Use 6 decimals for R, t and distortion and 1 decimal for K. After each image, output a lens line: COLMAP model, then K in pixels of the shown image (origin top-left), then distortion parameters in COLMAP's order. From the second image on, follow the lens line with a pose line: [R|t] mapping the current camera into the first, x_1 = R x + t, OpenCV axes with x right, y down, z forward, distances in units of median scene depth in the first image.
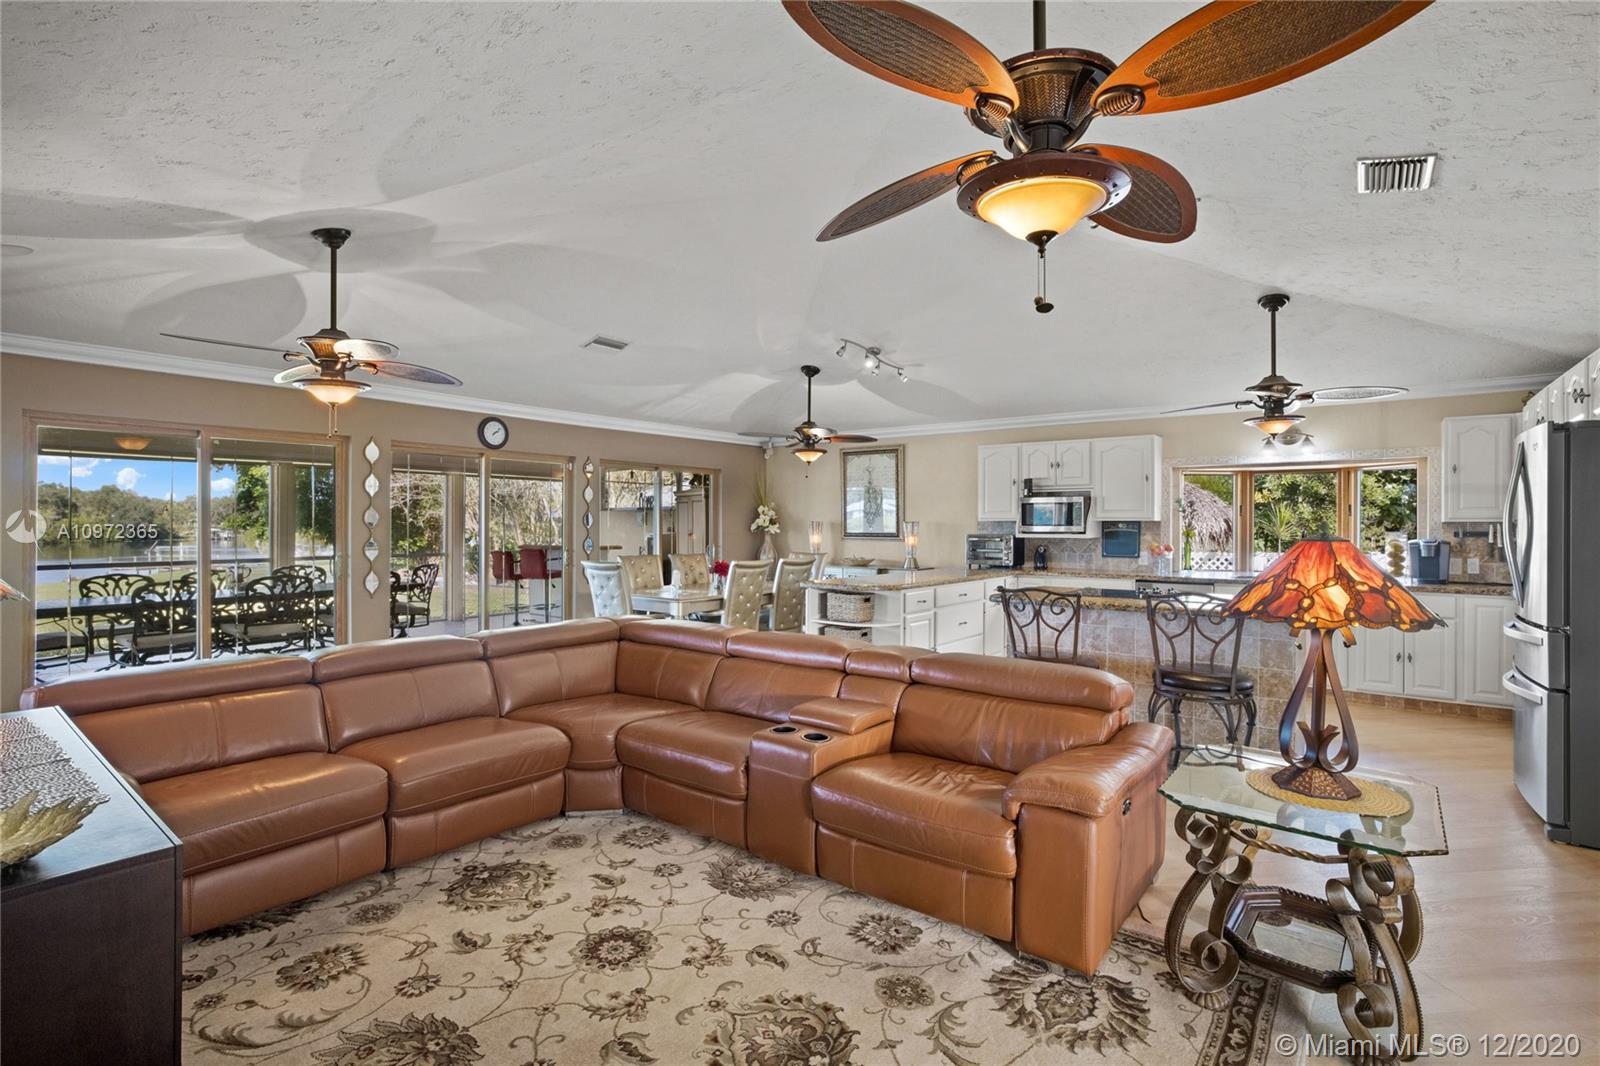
lens RADIAL K [[764.7, 0, 803.7], [0, 764.7, 525.2], [0, 0, 1]] dist [-0.031766, 0.017136]
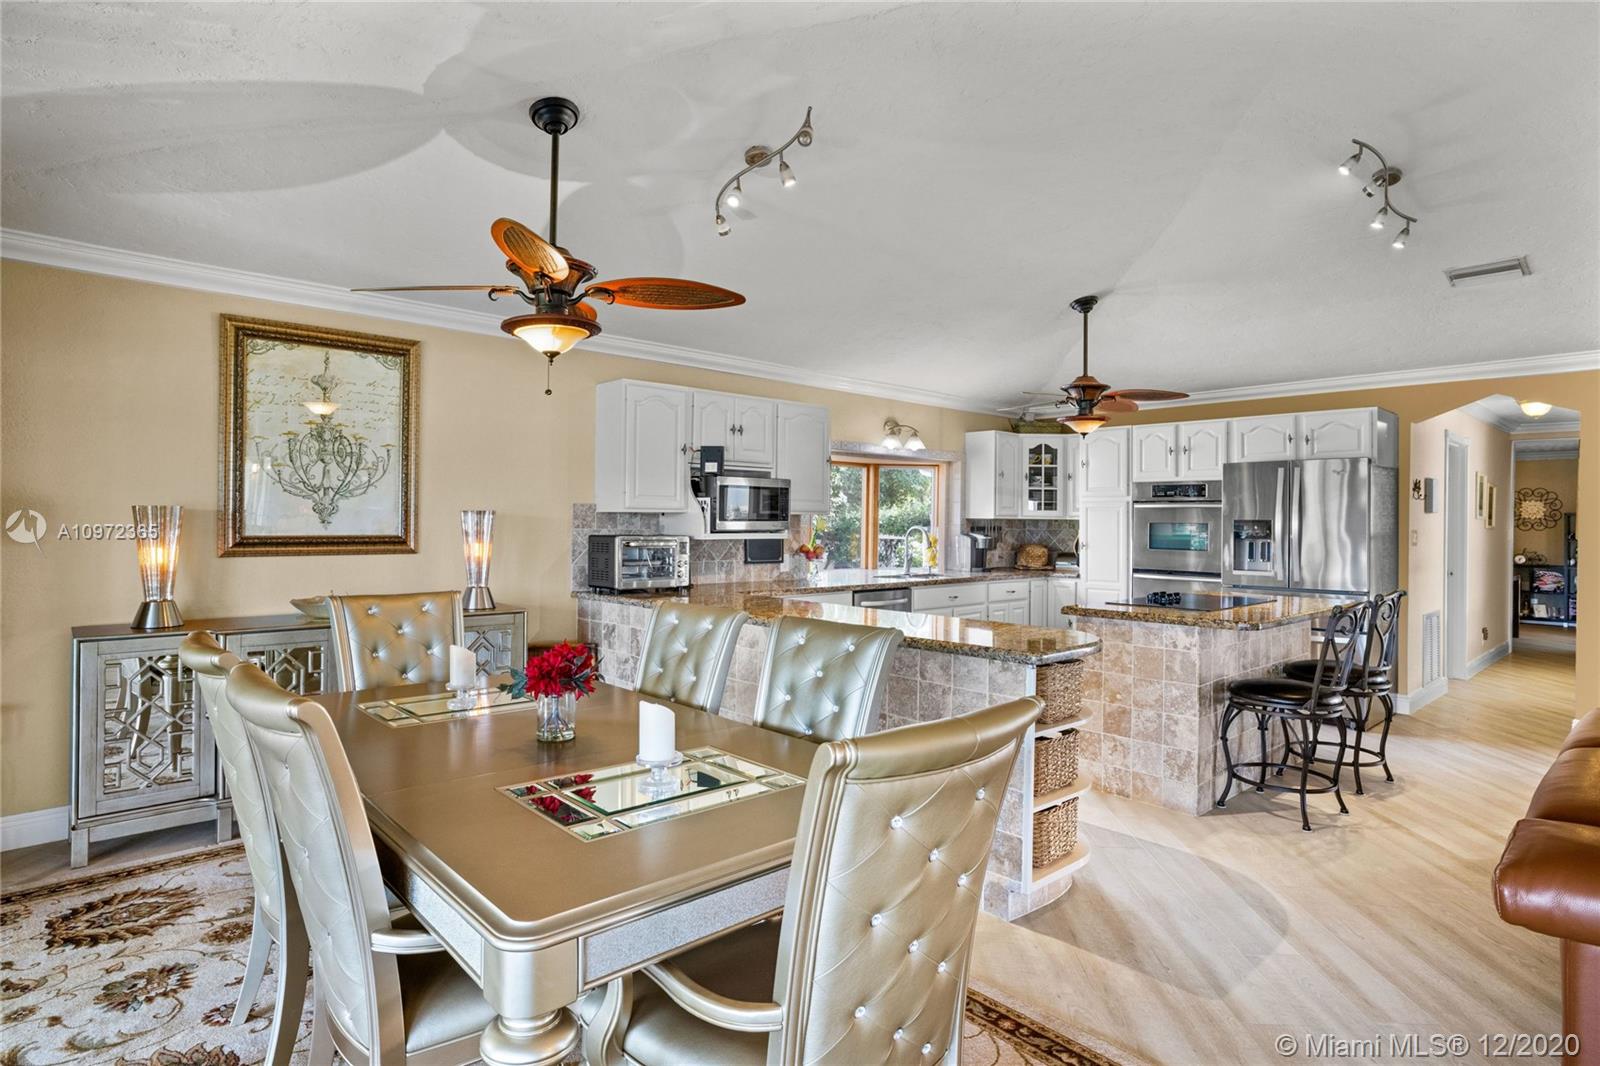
lens RADIAL K [[862.9, 0, 797.9], [0, 862.9, 530.6], [0, 0, 1]] dist [-0.027580, 0.024449]
pose [[0.168146, -0.014546, 0.985655, -0.432392], [-0.009764, 0.999817, 0.016421, -0.003893], [-0.985714, -0.012385, 0.167973, 0.879686]]
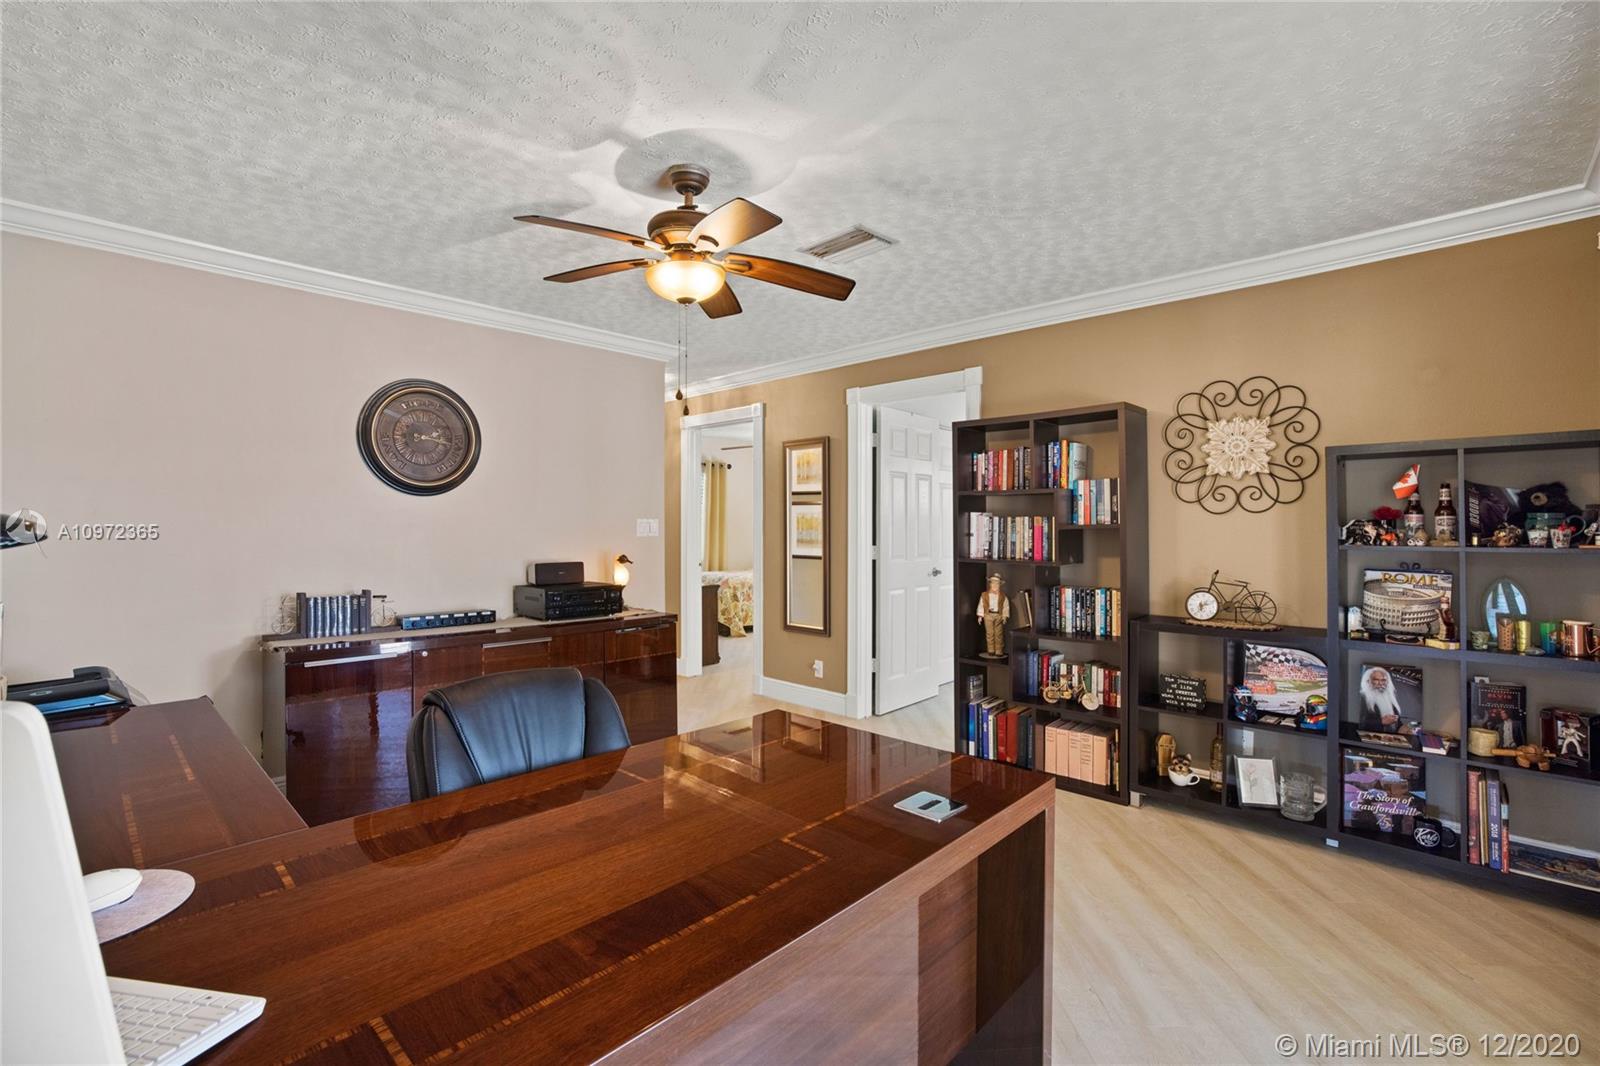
lens RADIAL K [[719.6, 0, 800.0], [0, 719.6, 533.0], [0, 0, 1]] dist [-0.003155, -0.000409]
pose [[0.102631, -0.013514, 0.994628, 1.090059], [-0.001330, 0.999905, 0.013723, 0.017161], [-0.994719, -0.002731, 0.102603, -0.094553]]
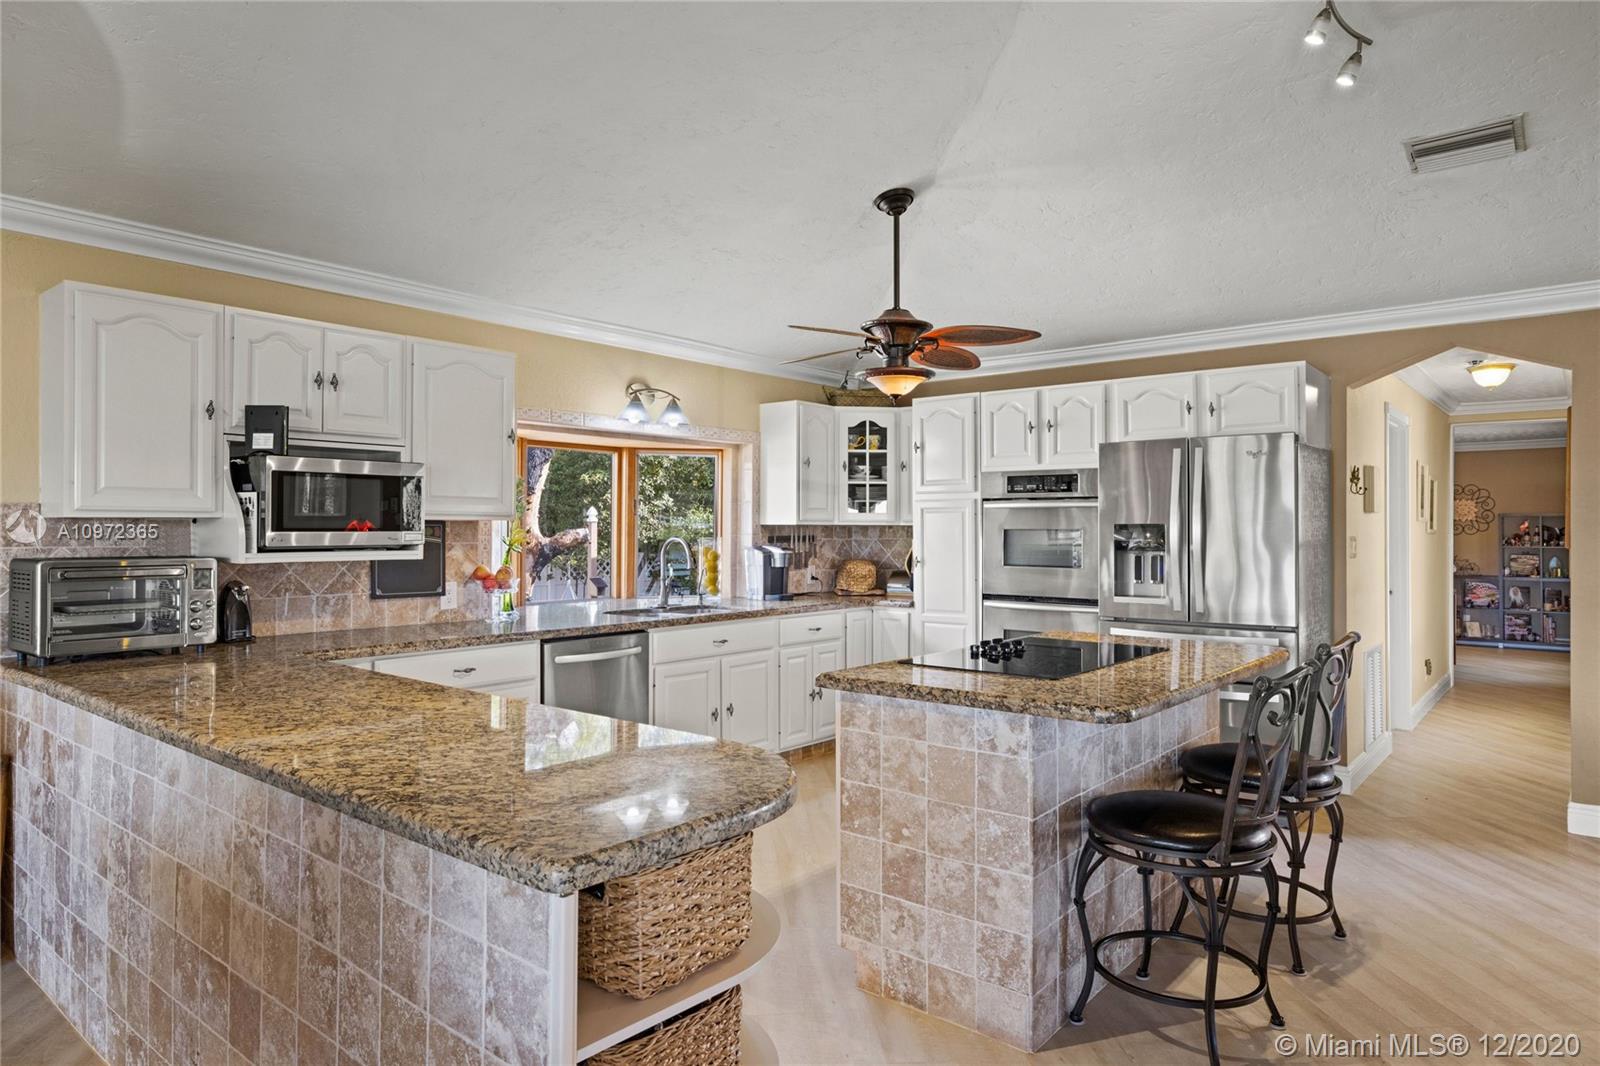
lens RADIAL K [[981.8, 0, 795.8], [0, 981.8, 535.2], [0, 0, 1]] dist [-0.022412, 0.037361]
pose [[0.038188, -0.010367, 0.999217, -0.191074], [-0.002833, 0.999941, 0.010483, -0.003389], [-0.999267, -0.003231, 0.038157, 0.784903]]
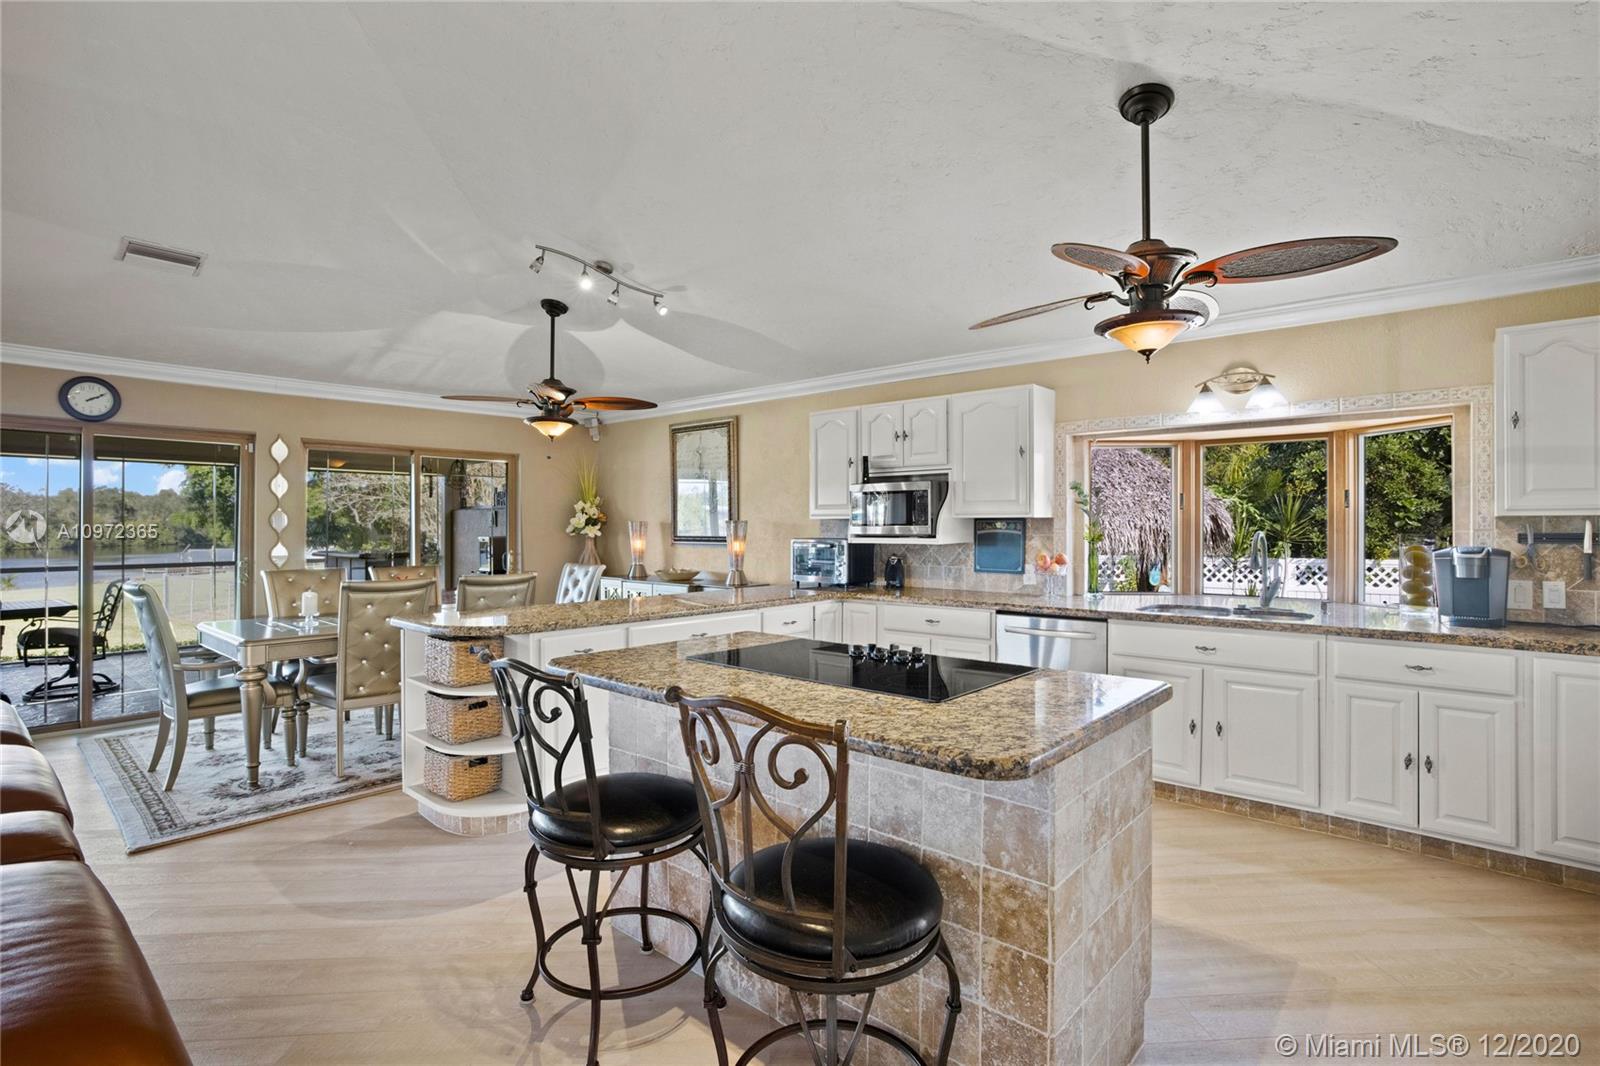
lens RADIAL K [[776.9, 0, 800.6], [0, 776.9, 524.6], [0, 0, 1]] dist [-0.032802, 0.015942]
pose [[0.997633, -0.004142, -0.068636, 0.308626], [0.004041, 0.999991, -0.001606, 0.000624], [0.068642, 0.001325, 0.997640, 0.330558]]
